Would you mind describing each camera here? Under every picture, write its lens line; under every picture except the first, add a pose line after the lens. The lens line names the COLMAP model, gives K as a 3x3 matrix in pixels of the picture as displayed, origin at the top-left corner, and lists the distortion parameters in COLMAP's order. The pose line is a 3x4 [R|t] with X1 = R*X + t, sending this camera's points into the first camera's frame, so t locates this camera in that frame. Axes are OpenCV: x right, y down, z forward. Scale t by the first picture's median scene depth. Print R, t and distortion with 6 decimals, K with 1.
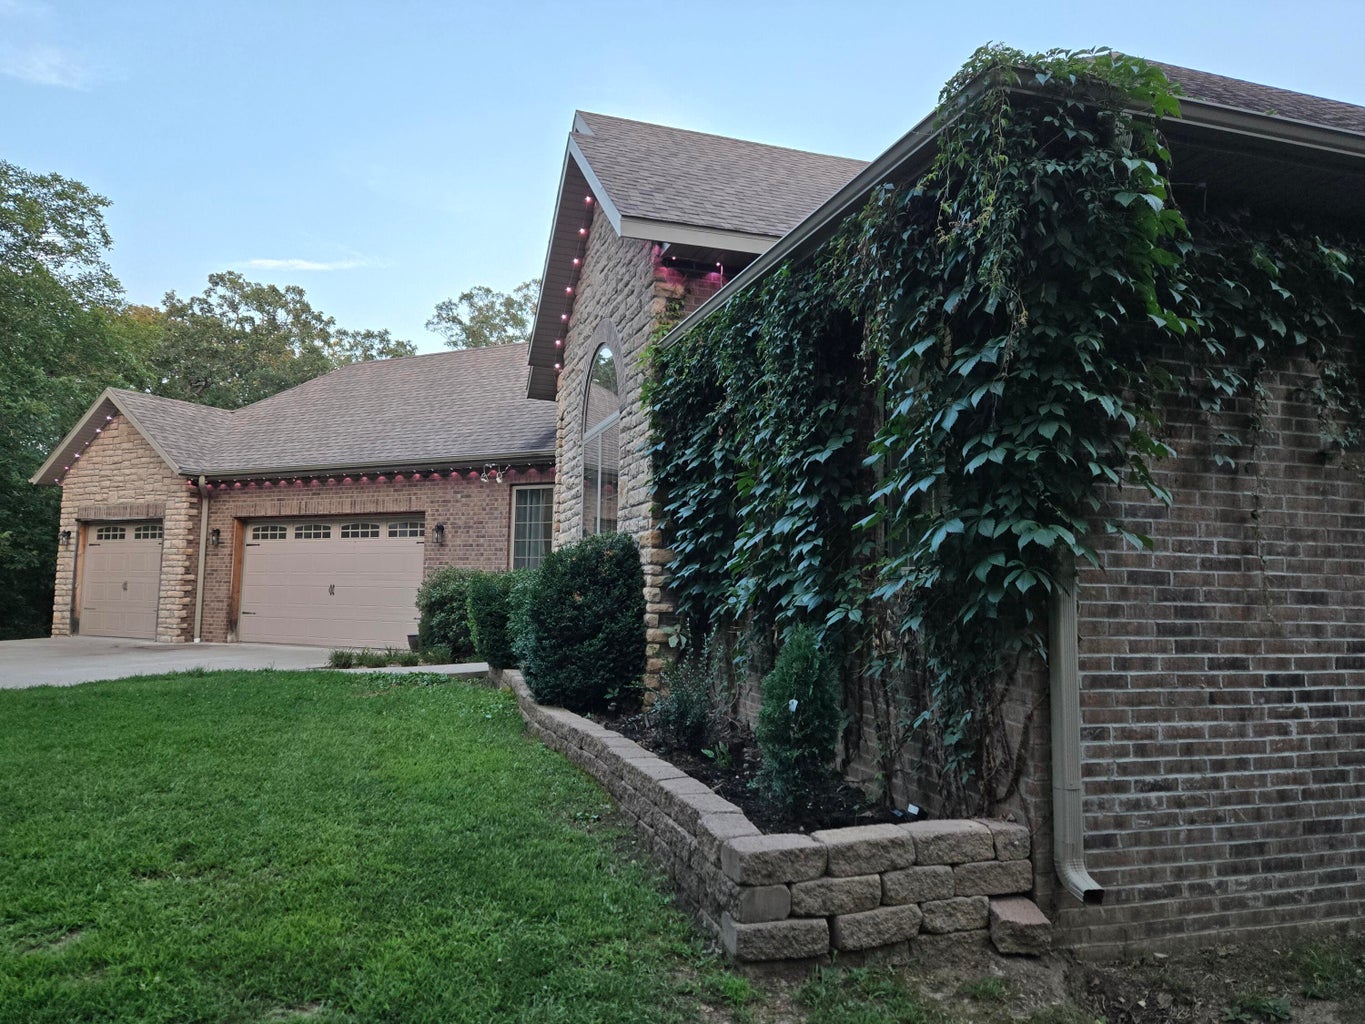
lens RADIAL K [[946.7, 0, 690.5], [0, 946.7, 495.6], [0, 0, 1]] dist [0.091050, -0.083290]
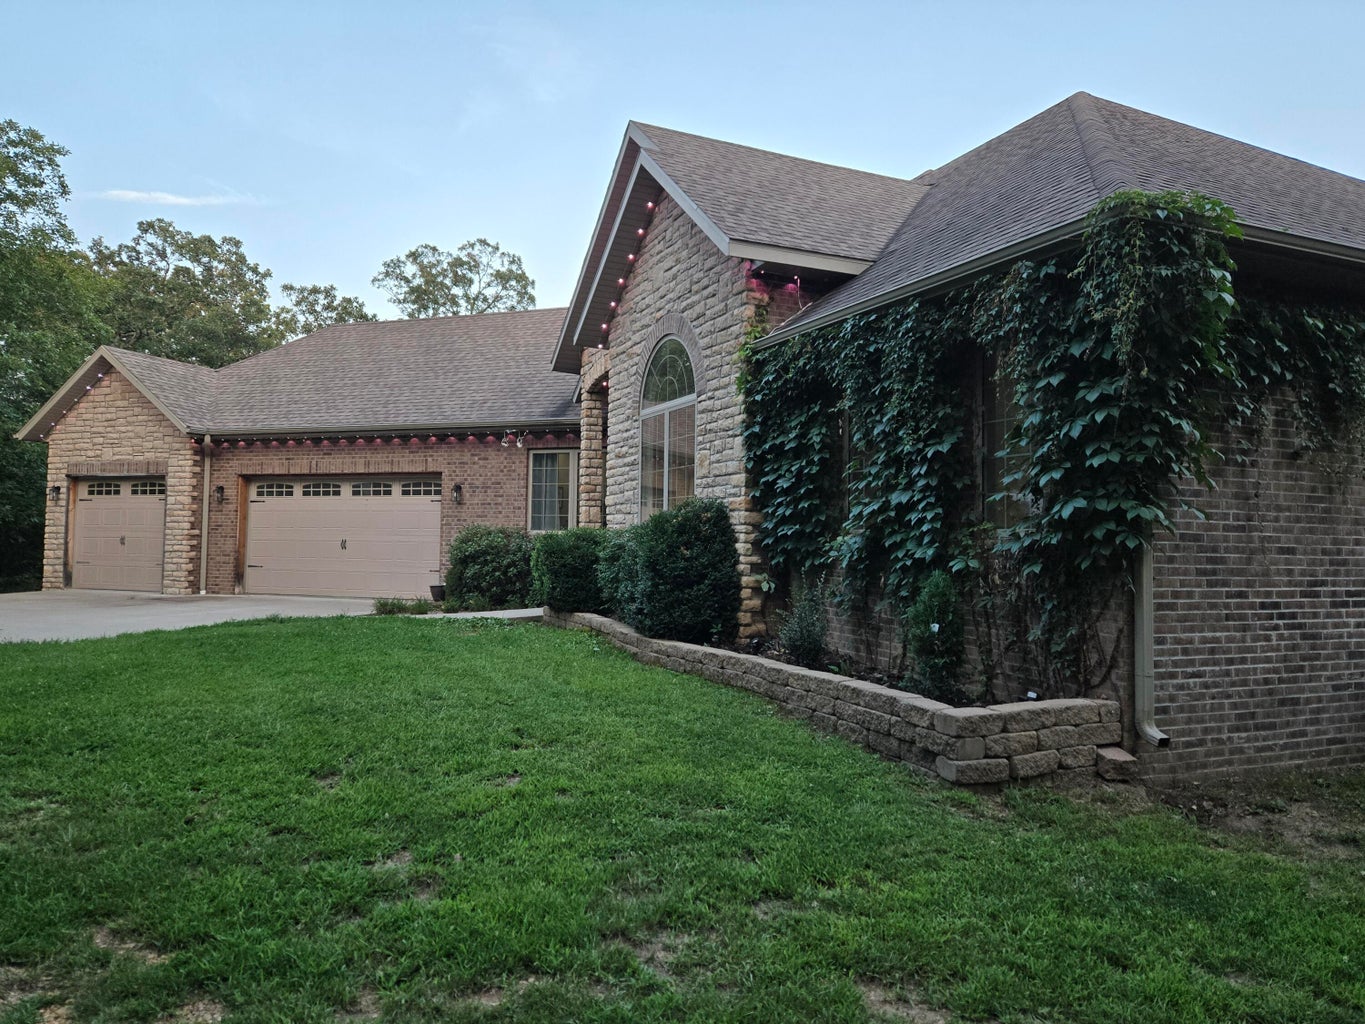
lens RADIAL K [[946.7, 0, 690.5], [0, 946.7, 495.6], [0, 0, 1]] dist [0.091050, -0.083290]
pose [[0.993204, 0.005171, 0.116268, -0.248174], [-0.010752, 0.998817, 0.047427, -0.022045], [-0.115885, -0.048355, 0.992085, -0.204733]]
